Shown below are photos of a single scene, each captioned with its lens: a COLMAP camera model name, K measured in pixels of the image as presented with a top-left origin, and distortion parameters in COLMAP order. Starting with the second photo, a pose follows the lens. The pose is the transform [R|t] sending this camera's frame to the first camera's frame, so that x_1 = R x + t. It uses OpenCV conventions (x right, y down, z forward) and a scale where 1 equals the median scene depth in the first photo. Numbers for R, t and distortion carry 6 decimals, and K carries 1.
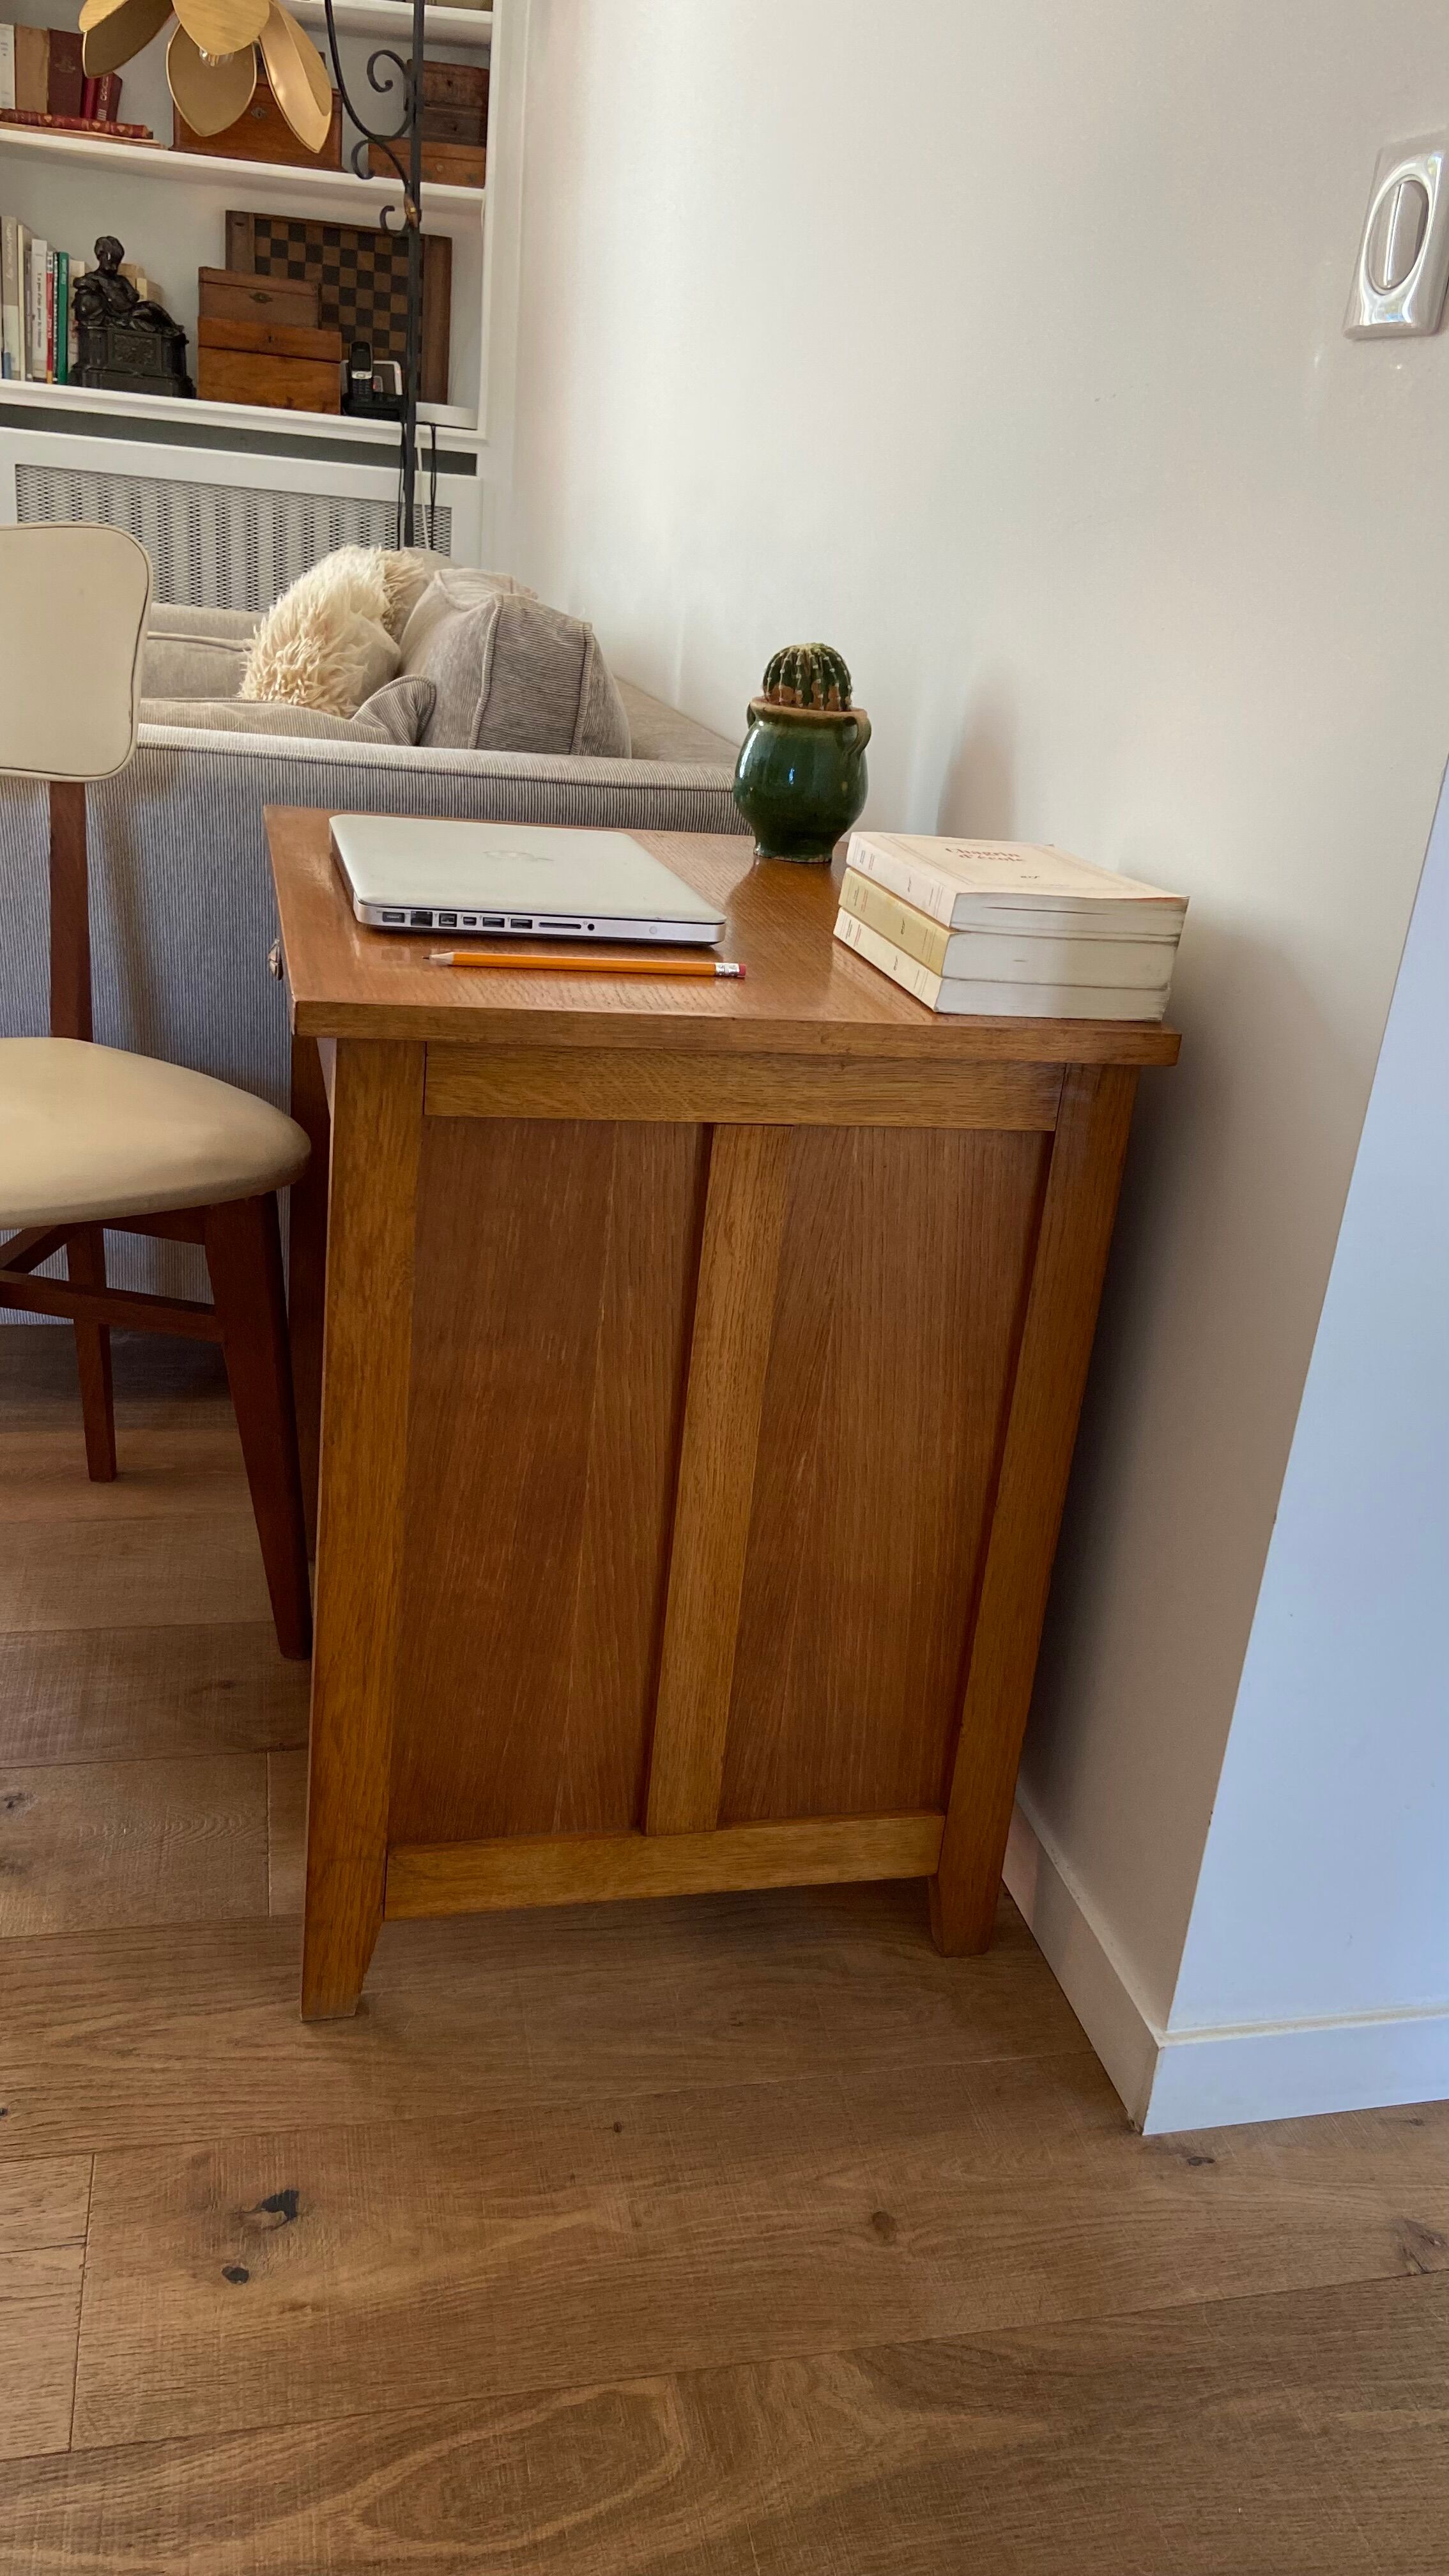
lens RADIAL K [[1938.5, 0, 708.6], [0, 1938.5, 1277.5], [0, 0, 1]] dist [0.128055, -0.171001]
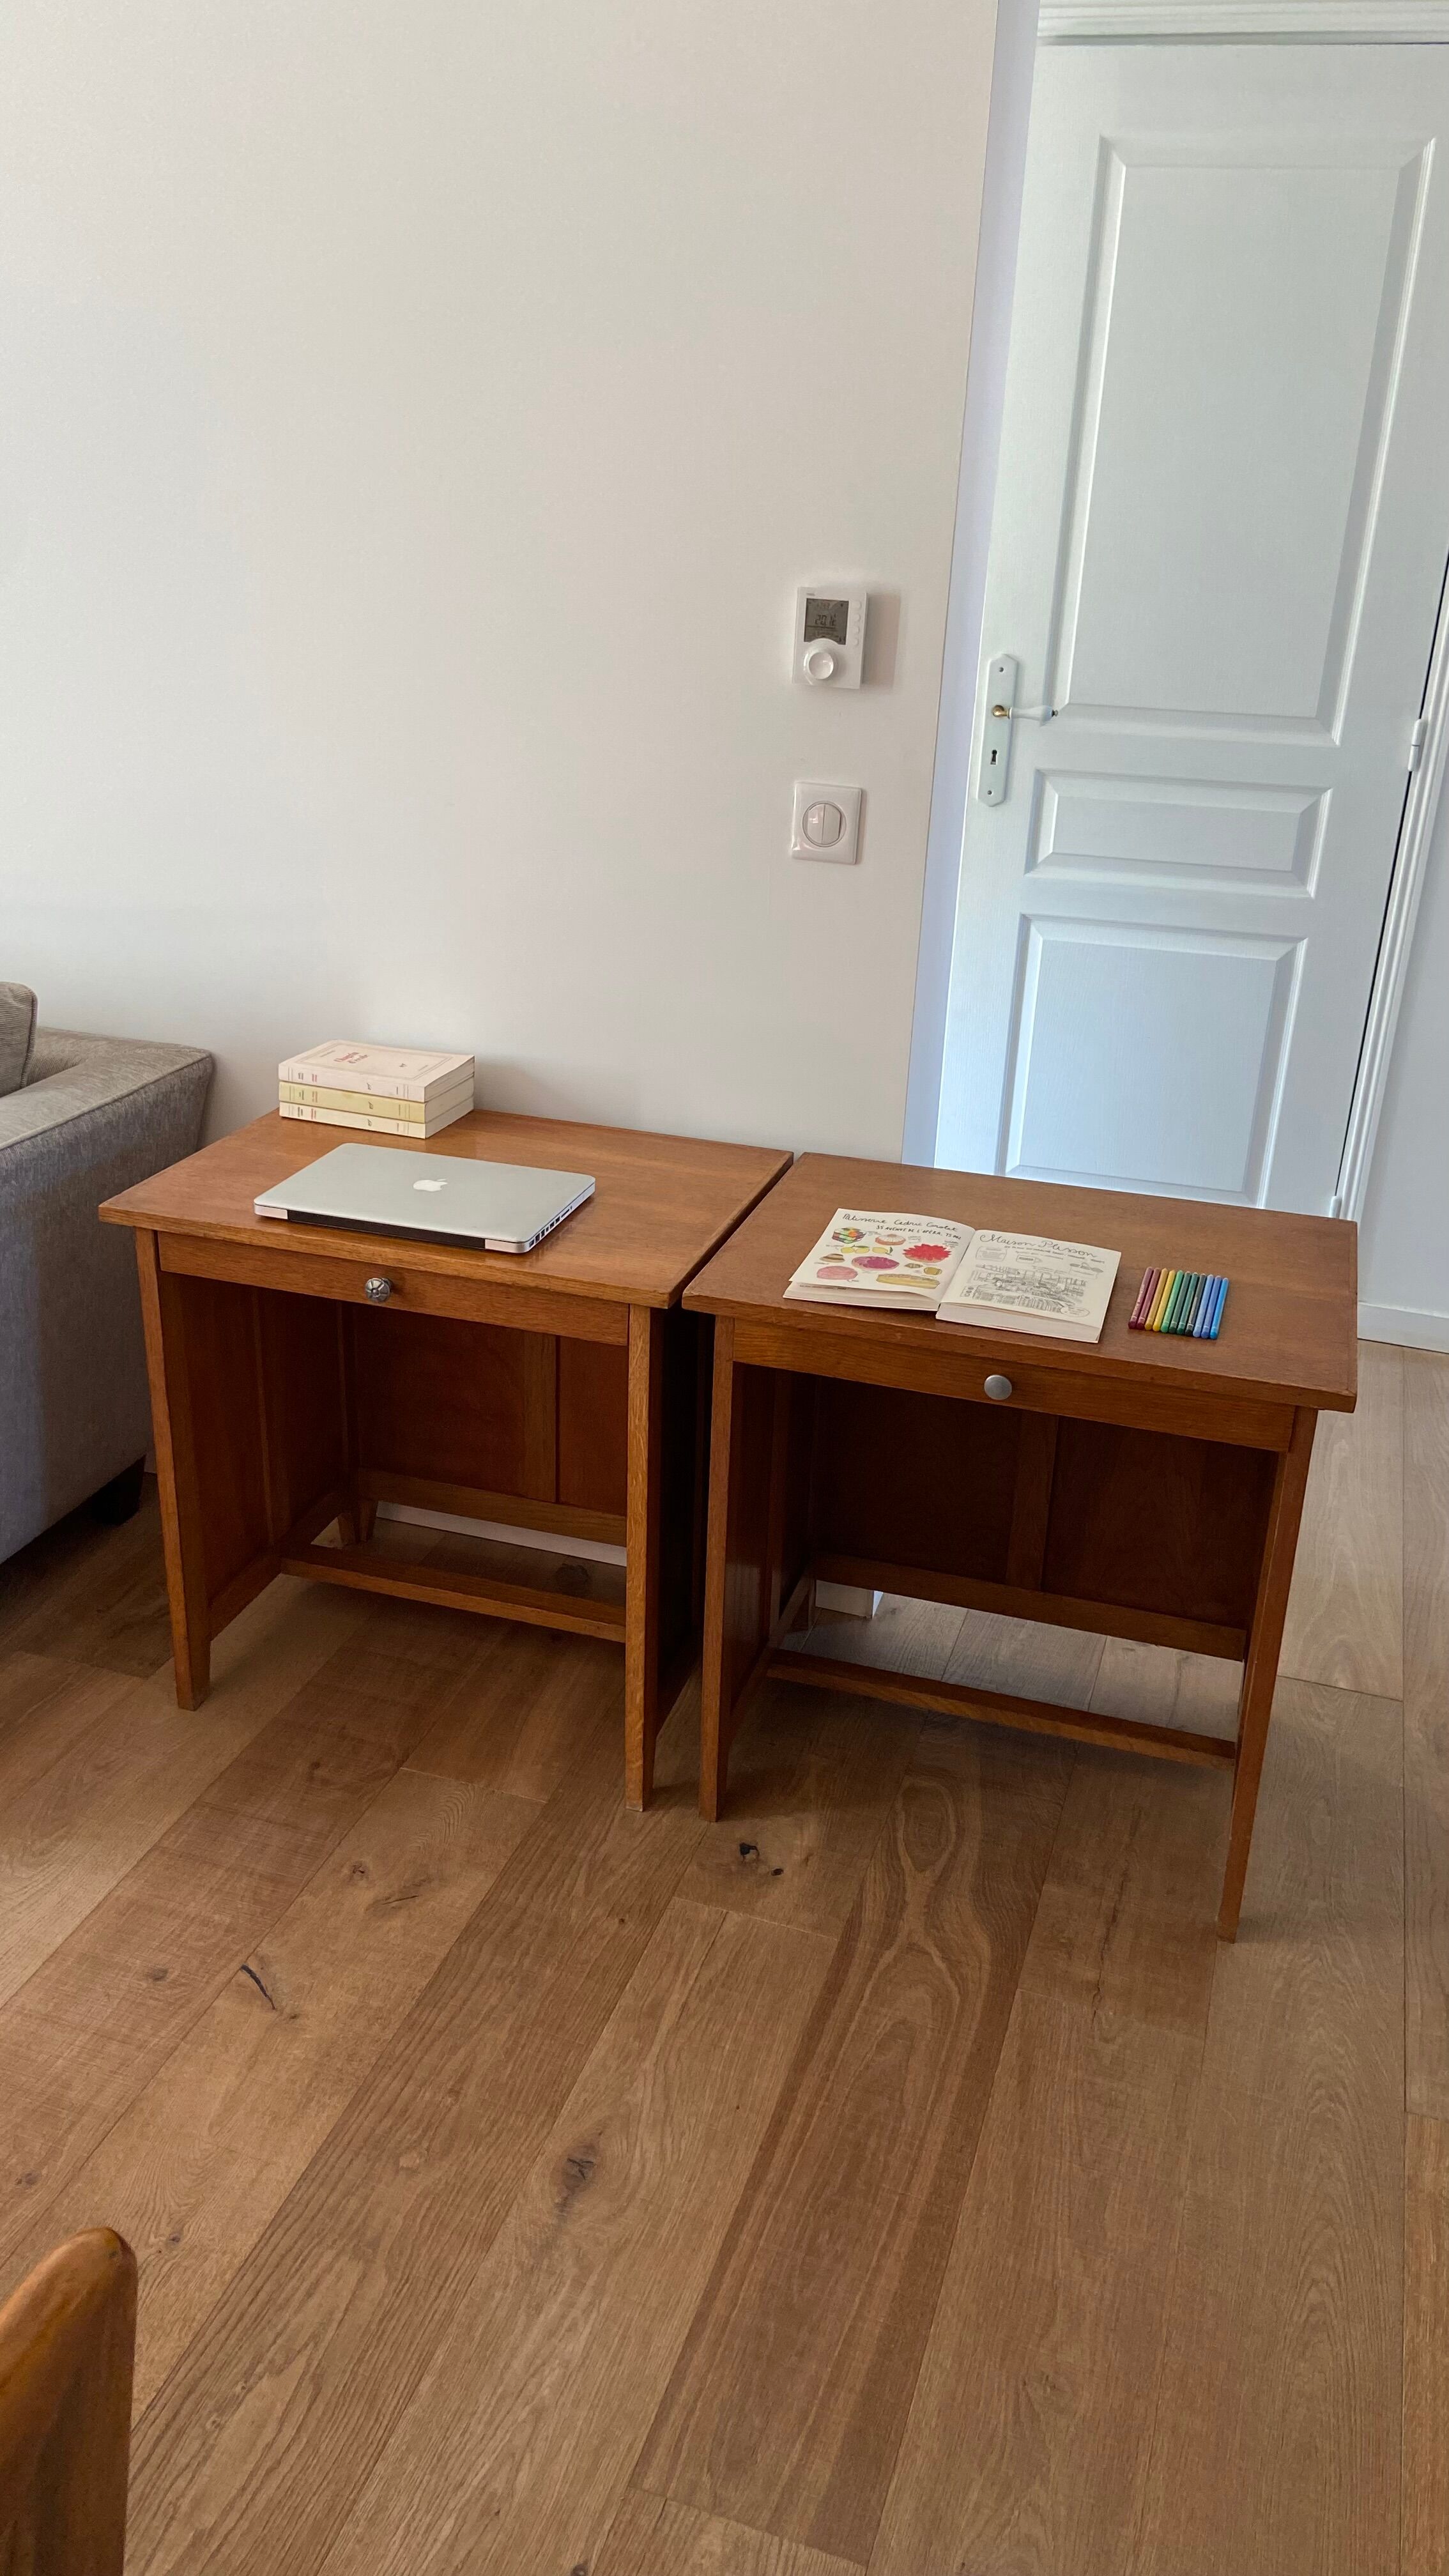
lens RADIAL K [[1957.0, 0, 724.7], [0, 1957.0, 1269.9], [0, 0, 1]] dist [0.114201, -0.089369]
pose [[0.513107, -0.389225, 0.765000, -1.502474], [0.315371, 0.914422, 0.253720, -0.573529], [-0.798287, 0.111074, 0.591946, -0.228306]]
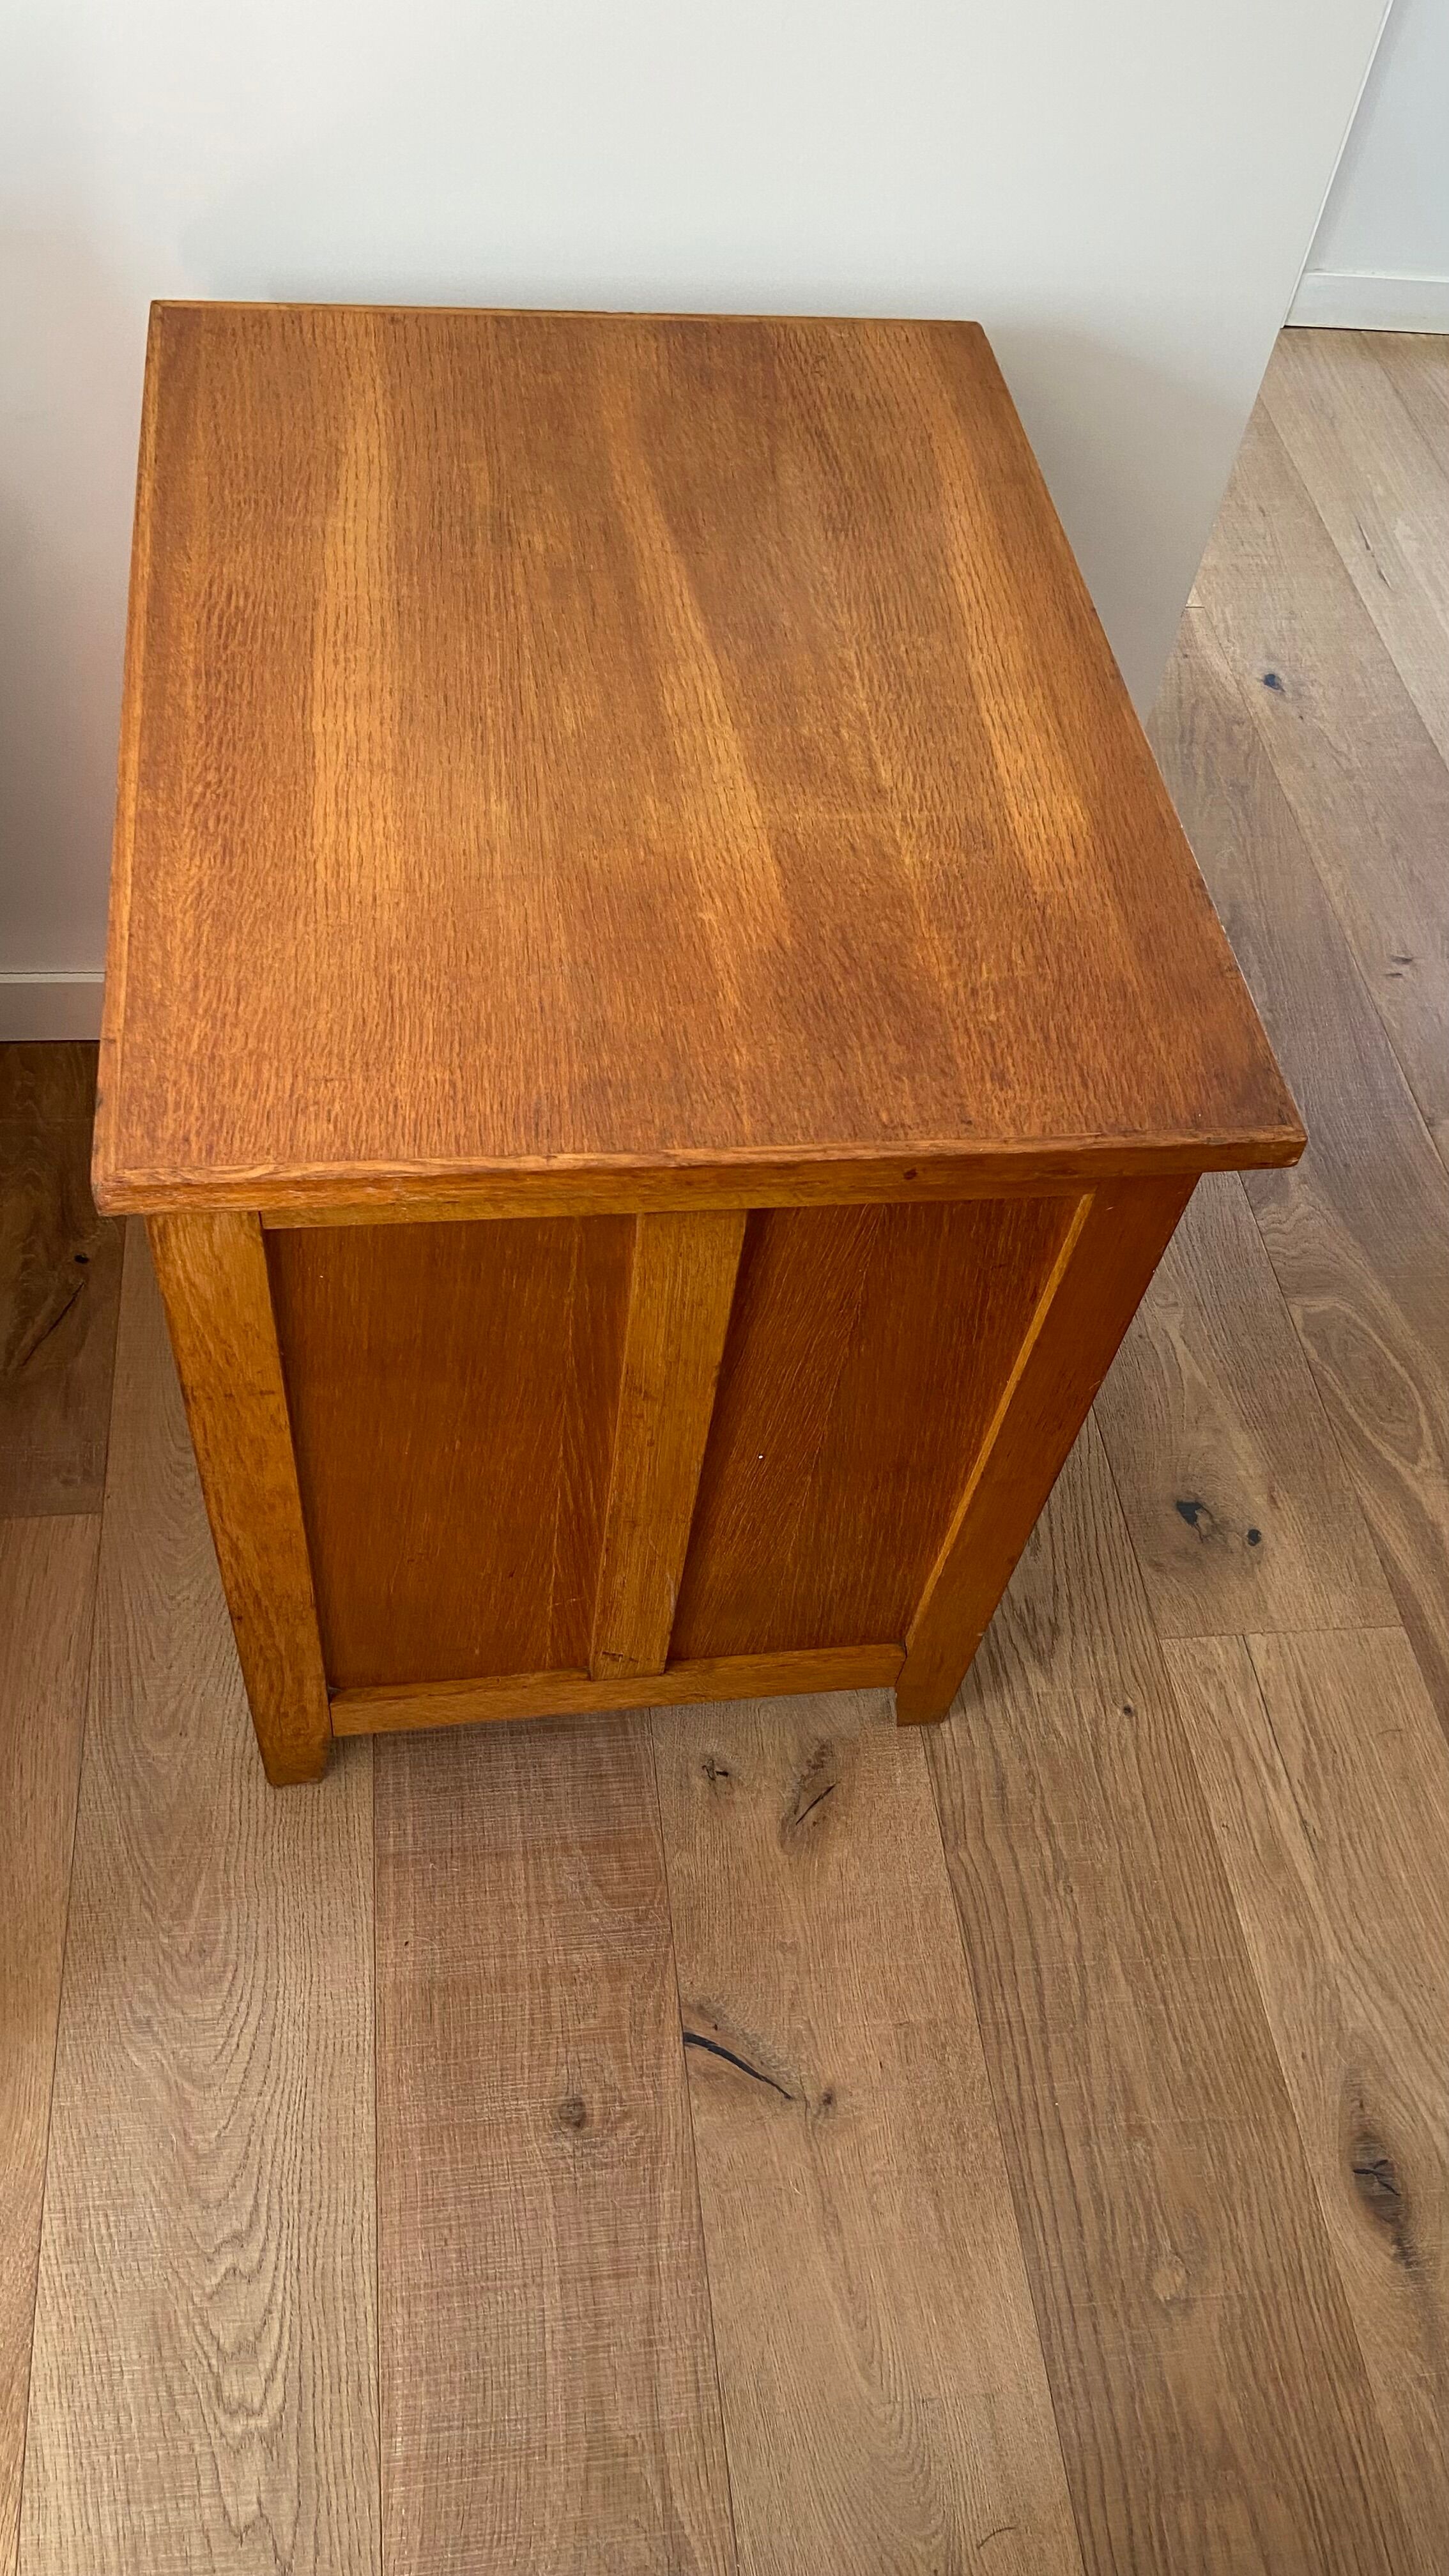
lens RADIAL K [[1938.5, 0, 710.0], [0, 1938.5, 1294.0], [0, 0, 1]] dist [0.128055, -0.171001]
pose [[0.111795, -0.841395, 0.528731, -0.823242], [0.274251, 0.537526, 0.797403, -0.763081], [-0.955138, 0.055860, 0.290846, 0.899568]]
